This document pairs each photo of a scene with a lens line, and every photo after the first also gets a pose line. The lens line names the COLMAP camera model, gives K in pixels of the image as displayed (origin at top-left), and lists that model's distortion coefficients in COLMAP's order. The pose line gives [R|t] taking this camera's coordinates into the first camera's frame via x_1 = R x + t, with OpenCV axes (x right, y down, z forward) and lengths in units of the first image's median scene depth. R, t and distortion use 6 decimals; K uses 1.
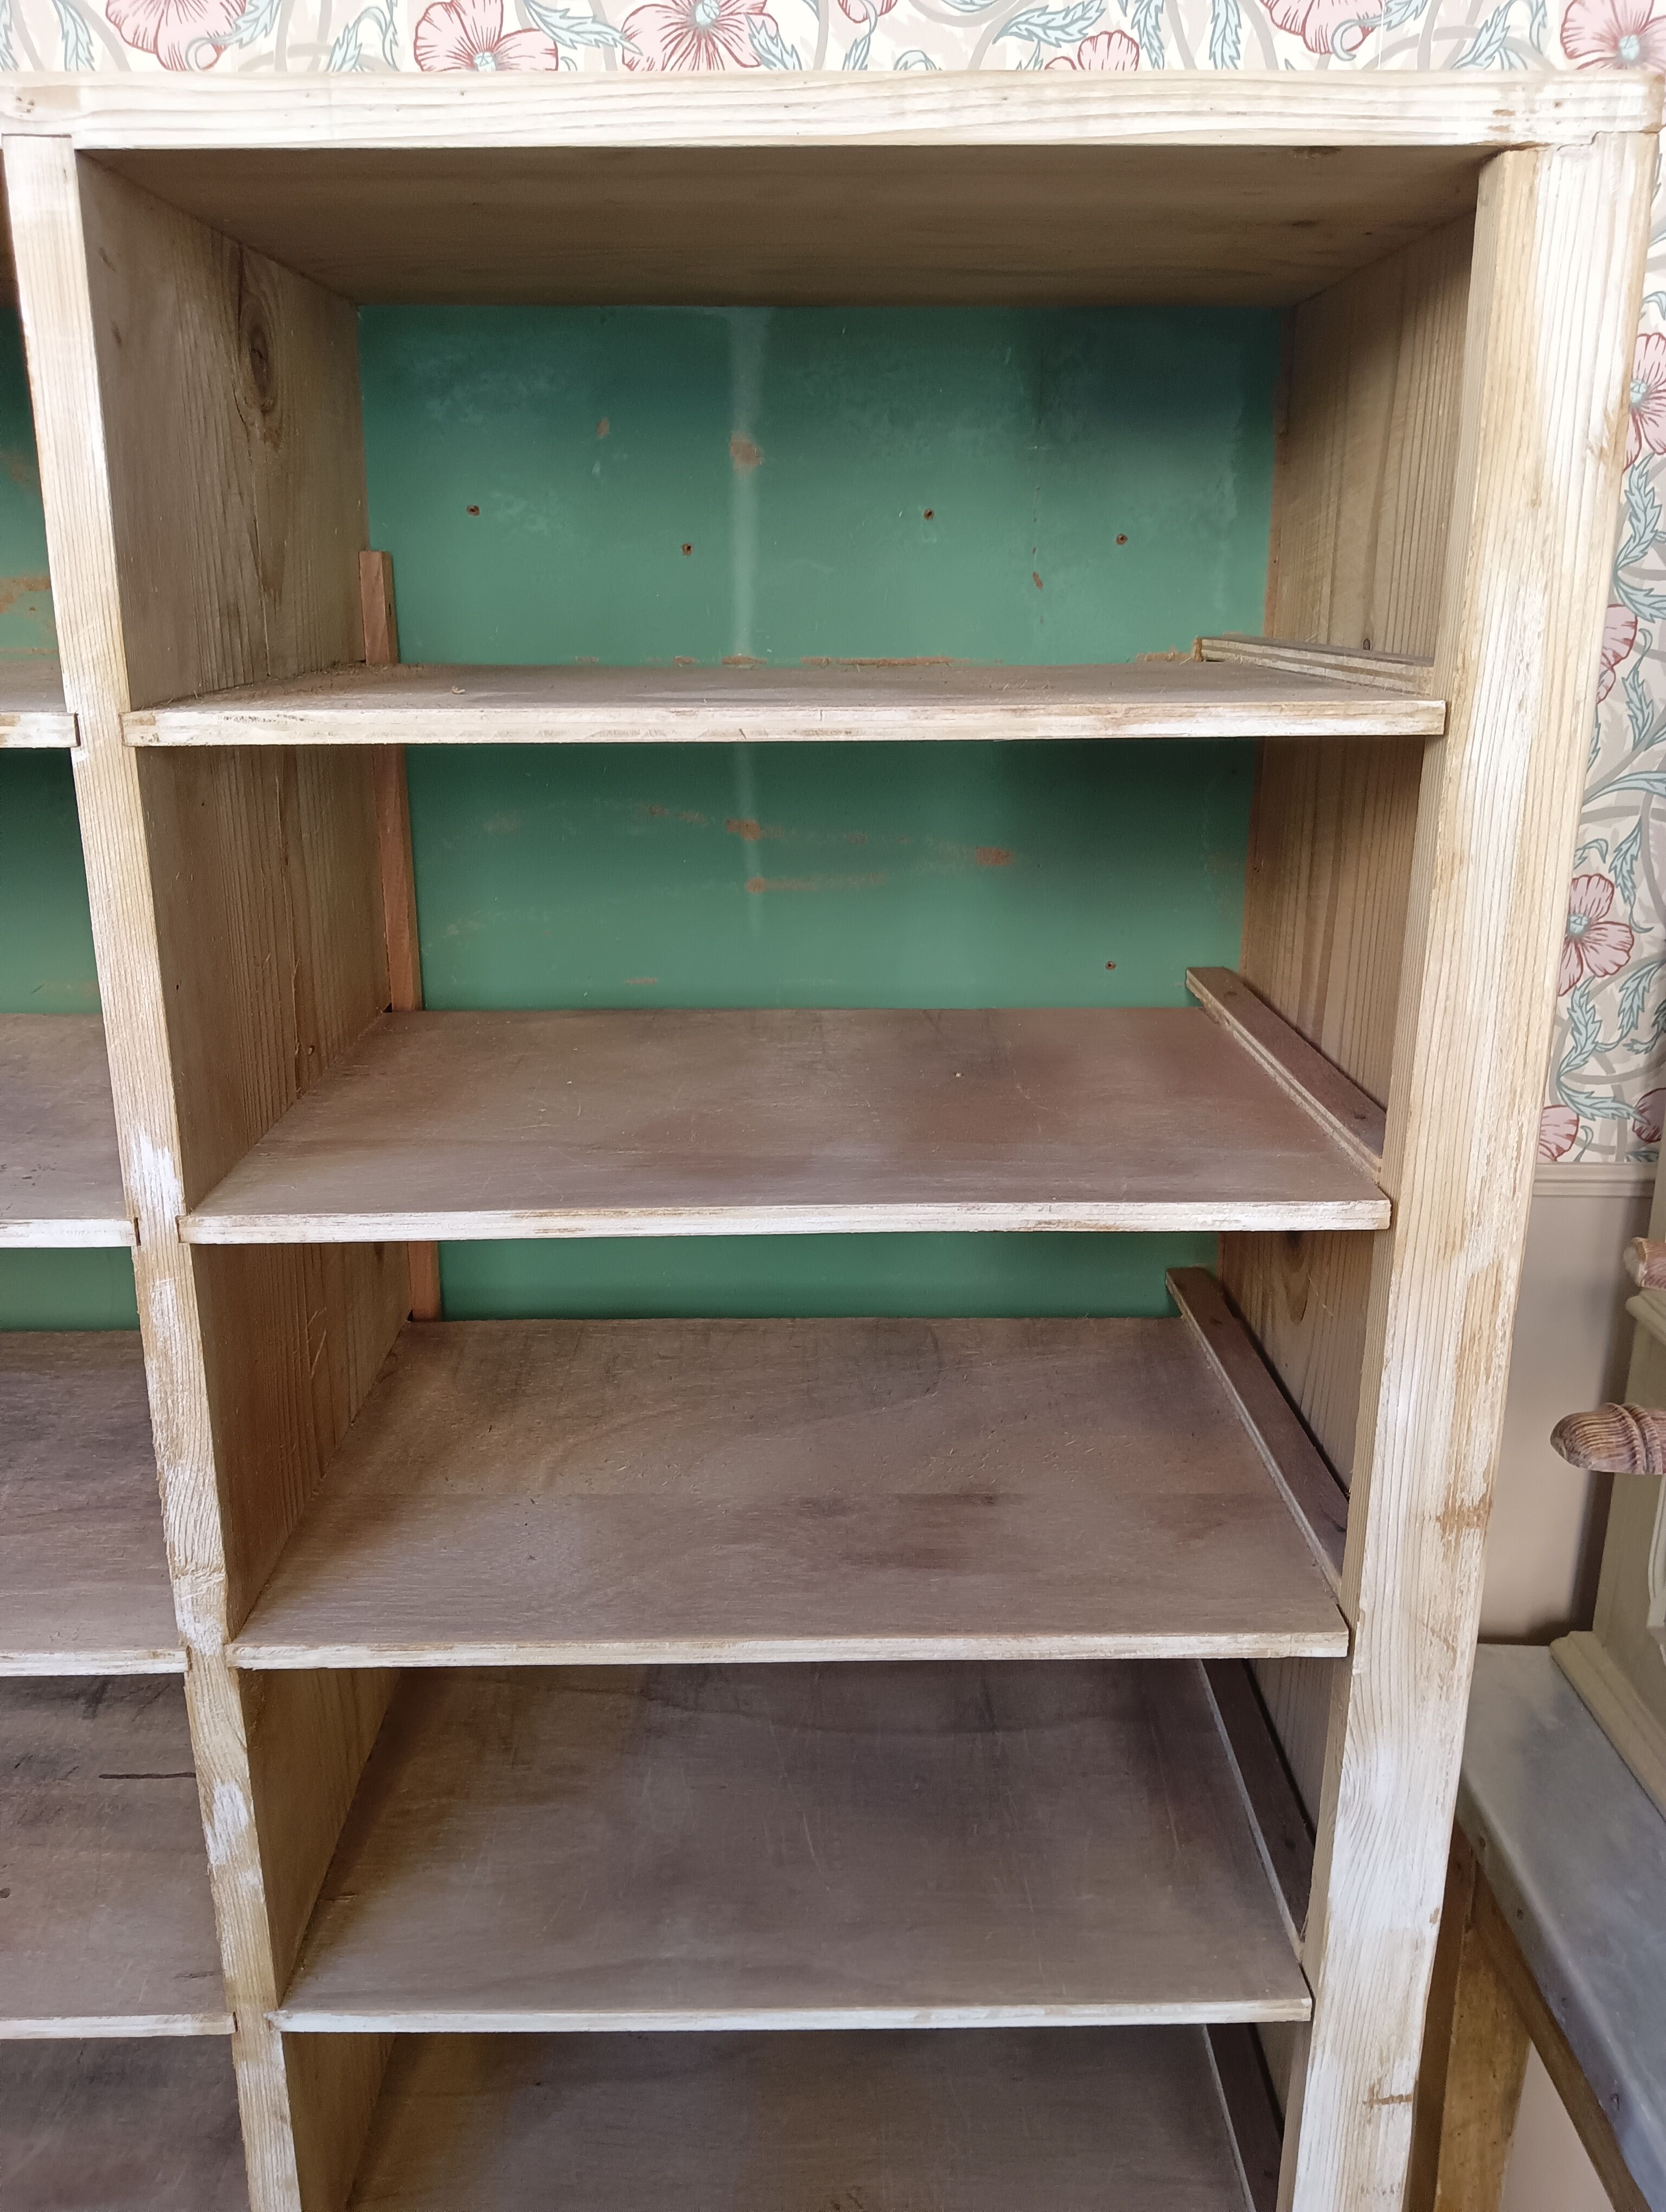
lens RADIAL K [[1725.5, 0, 849.3], [0, 1725.5, 1107.6], [0, 0, 1]] dist [0.010234, -0.038561]
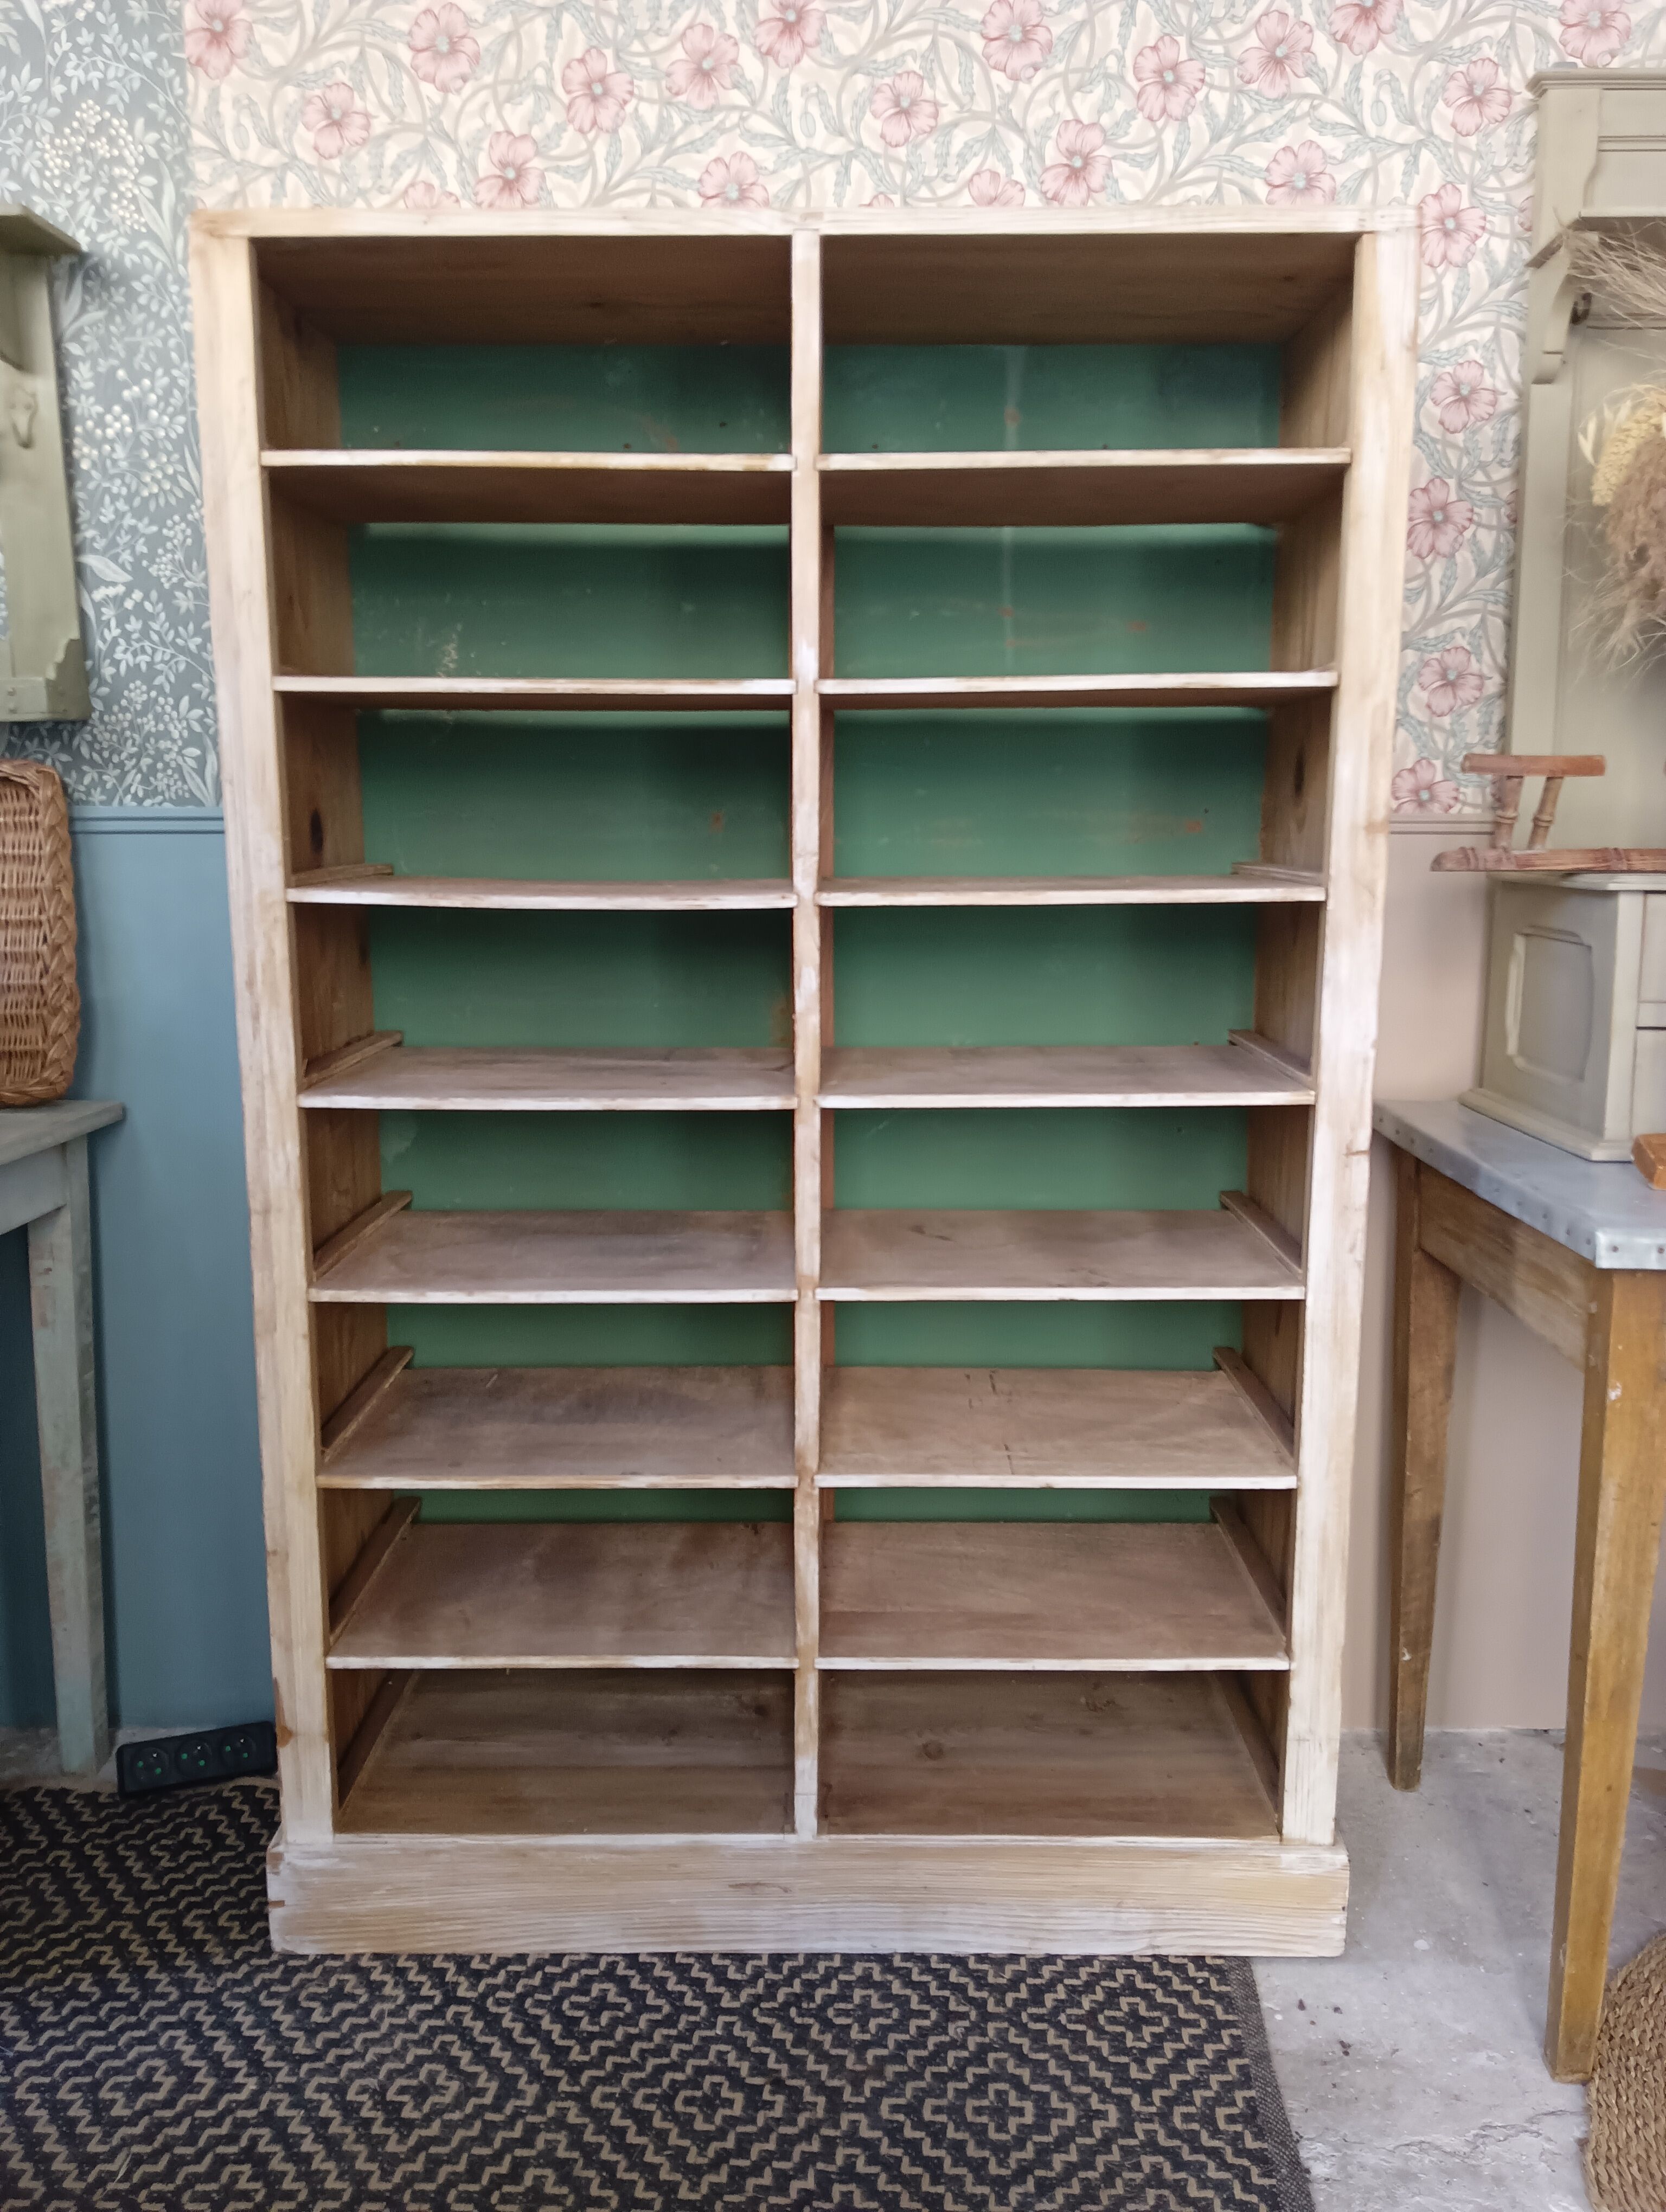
lens RADIAL K [[1775.0, 0, 833.0], [0, 1775.0, 1106.0], [0, 0, 1]] dist [0.031057, -0.063736]
pose [[0.999867, 0.001974, -0.016210, -0.279064], [-0.003878, 0.992976, -0.118252, 0.786729], [0.015863, 0.118299, 0.992851, -1.143059]]
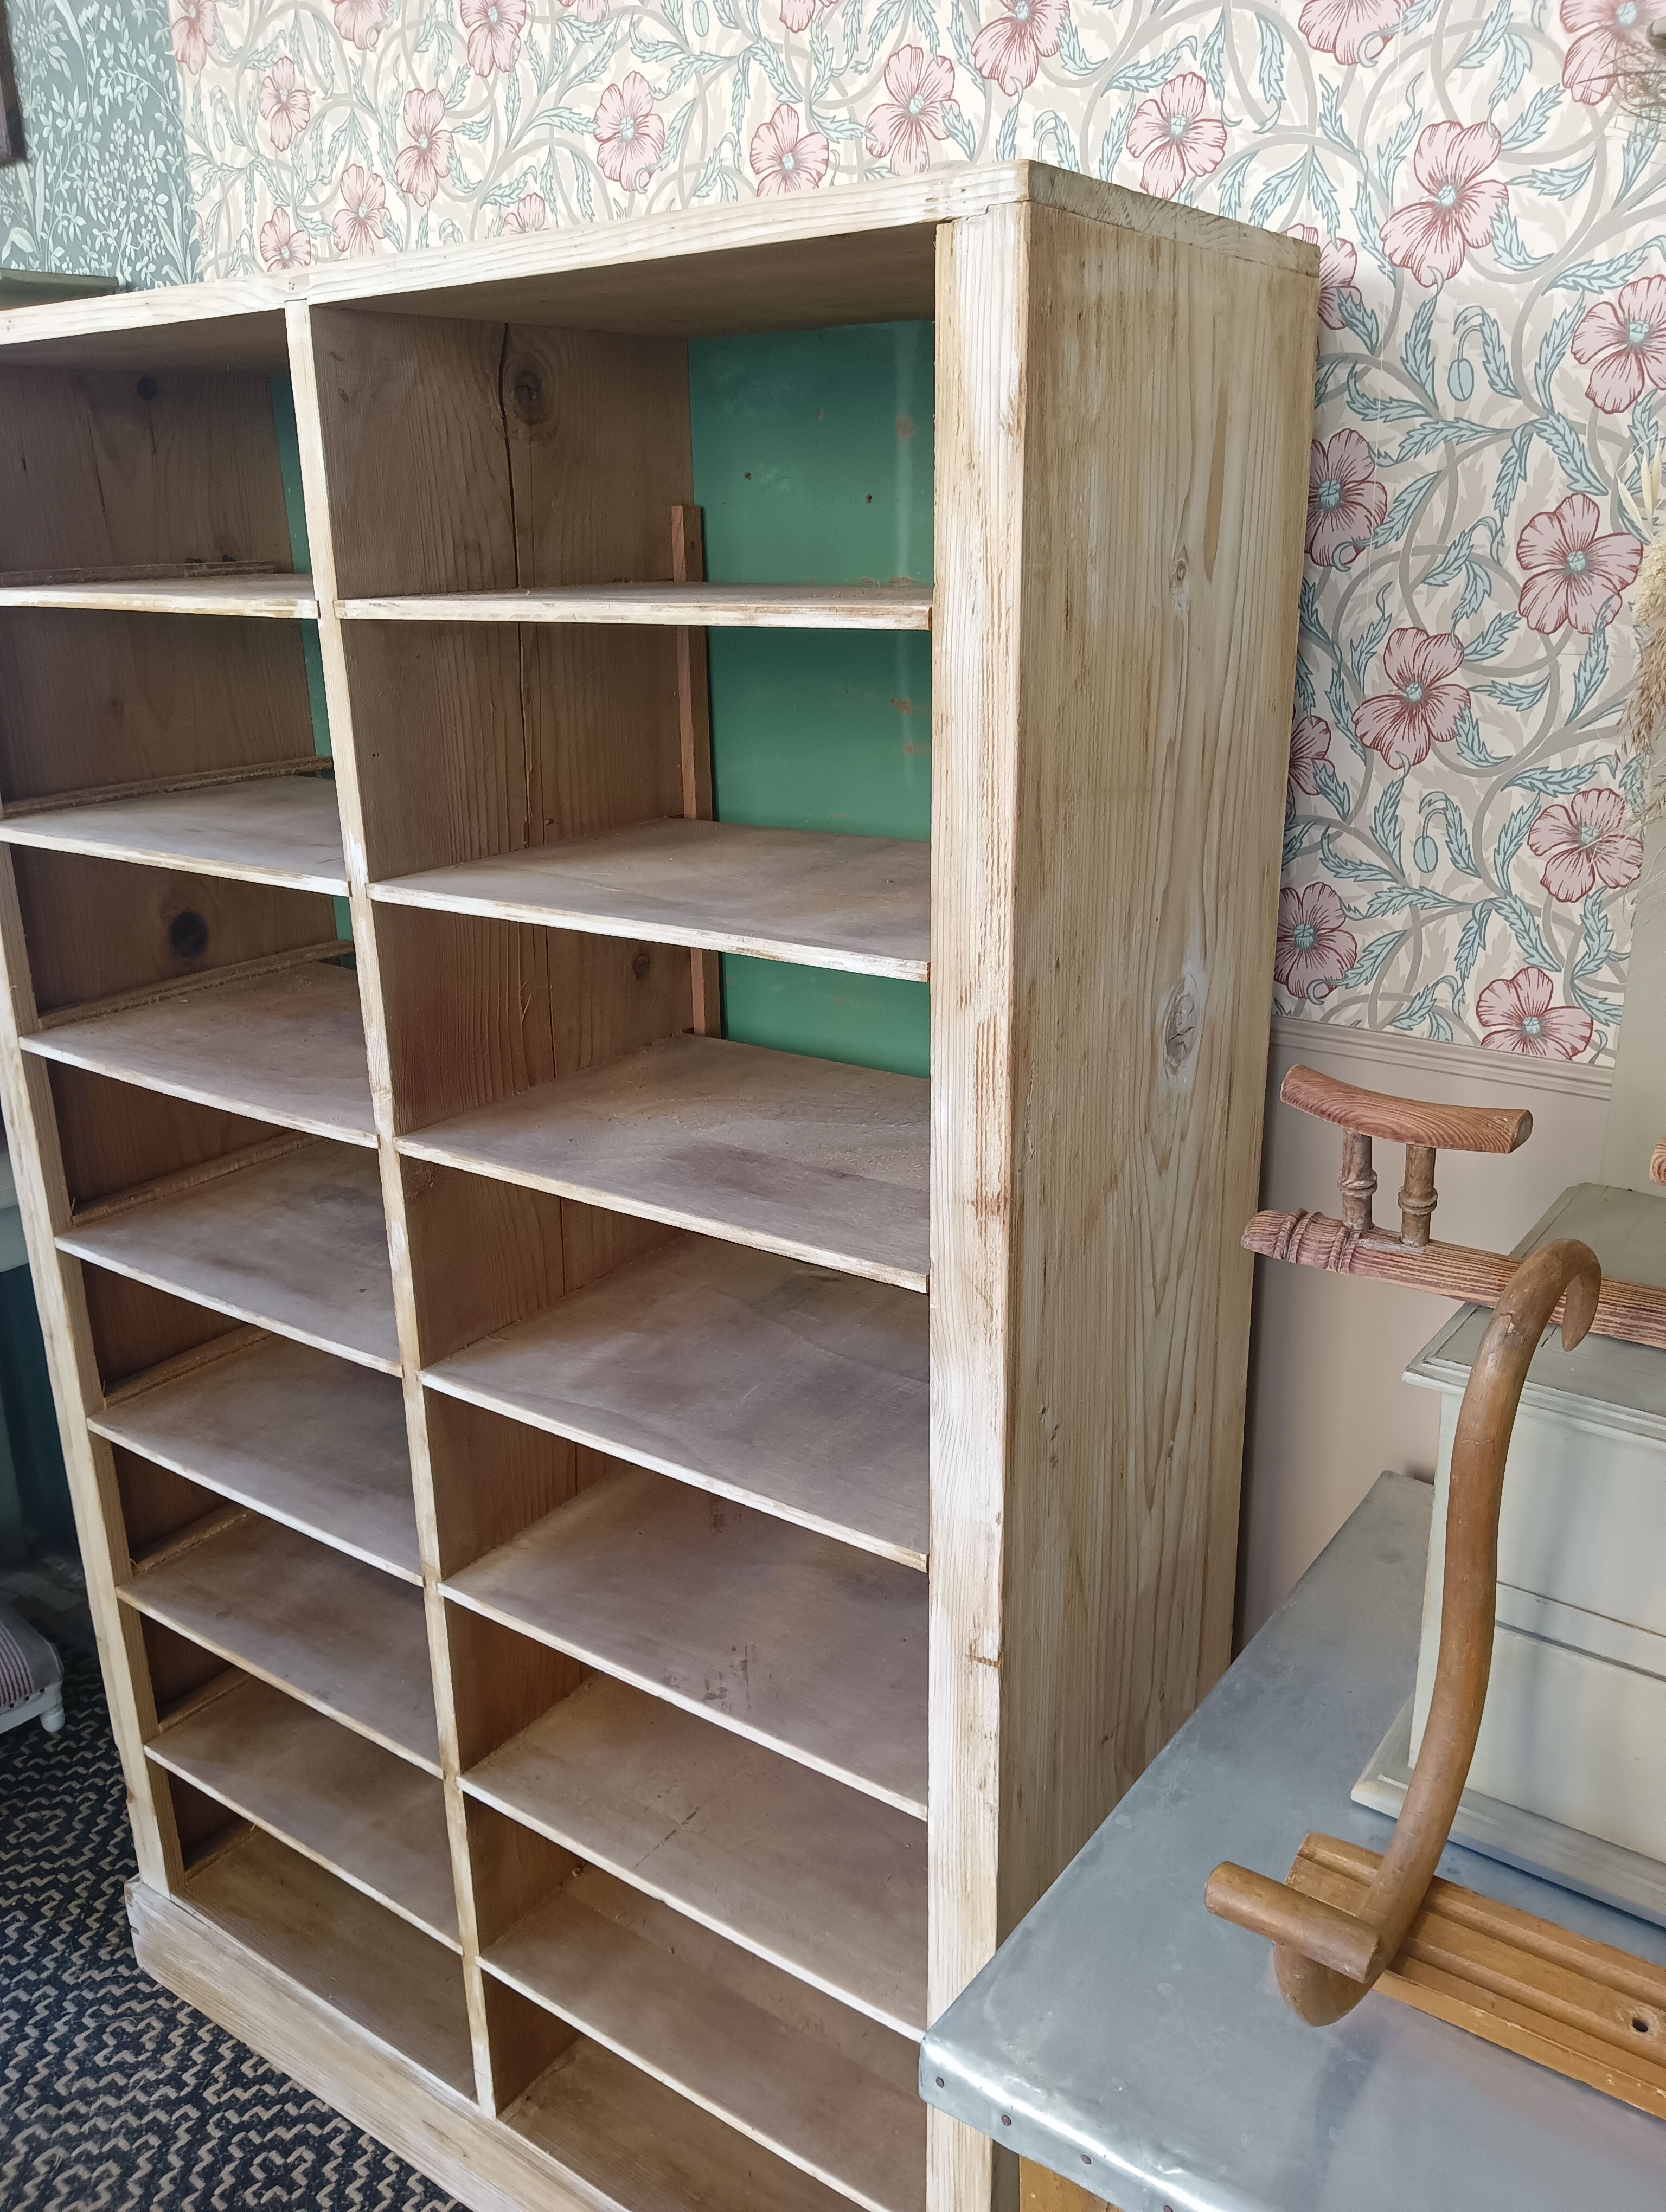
lens RADIAL K [[1695.0, 0, 879.9], [0, 1695.0, 1100.2], [0, 0, 1]] dist [0.035762, -0.068691]
pose [[0.821097, 0.172518, -0.544092, 0.910234], [-0.153332, 0.984859, 0.080880, 0.051534], [0.549808, 0.017016, 0.835118, -0.166496]]
